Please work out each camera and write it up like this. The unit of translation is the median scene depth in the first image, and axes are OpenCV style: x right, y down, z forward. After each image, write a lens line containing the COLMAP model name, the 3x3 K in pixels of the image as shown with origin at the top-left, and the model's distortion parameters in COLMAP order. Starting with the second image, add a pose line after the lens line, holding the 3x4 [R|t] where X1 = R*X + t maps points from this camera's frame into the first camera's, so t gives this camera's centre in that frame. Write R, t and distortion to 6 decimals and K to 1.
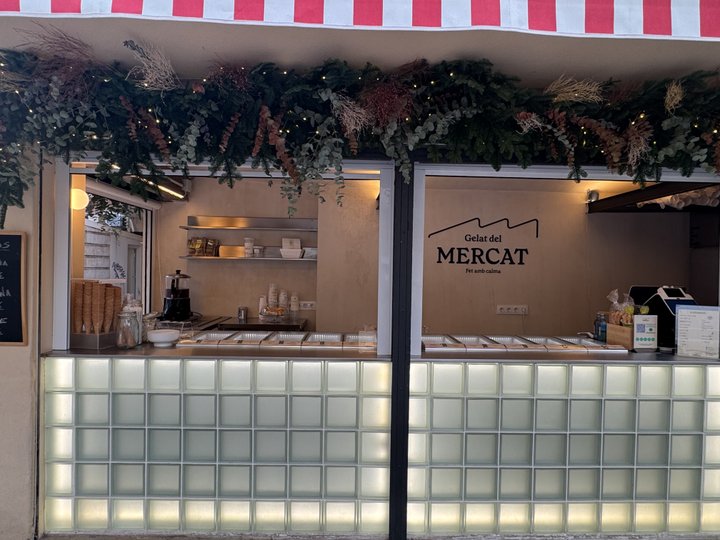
lens RADIAL K [[434.1, 0, 358.6], [0, 434.1, 273.4], [0, 0, 1]] dist [-0.002797, 0.001542]
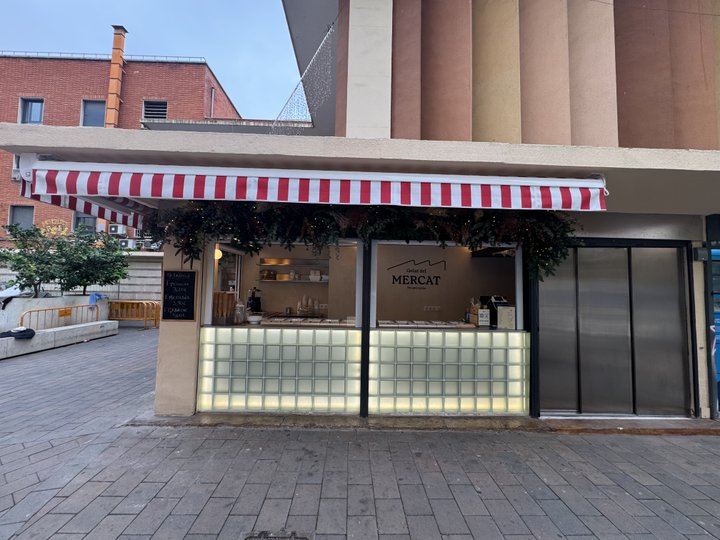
lens RADIAL K [[289.4, 0, 359.5], [0, 289.4, 269.1], [0, 0, 1]] dist [-0.000936, 0.000114]
pose [[0.999983, 0.002785, 0.005032, 0.056692], [-0.002431, 0.997624, -0.068857, 0.000104], [-0.005211, 0.068844, 0.997614, -0.456127]]
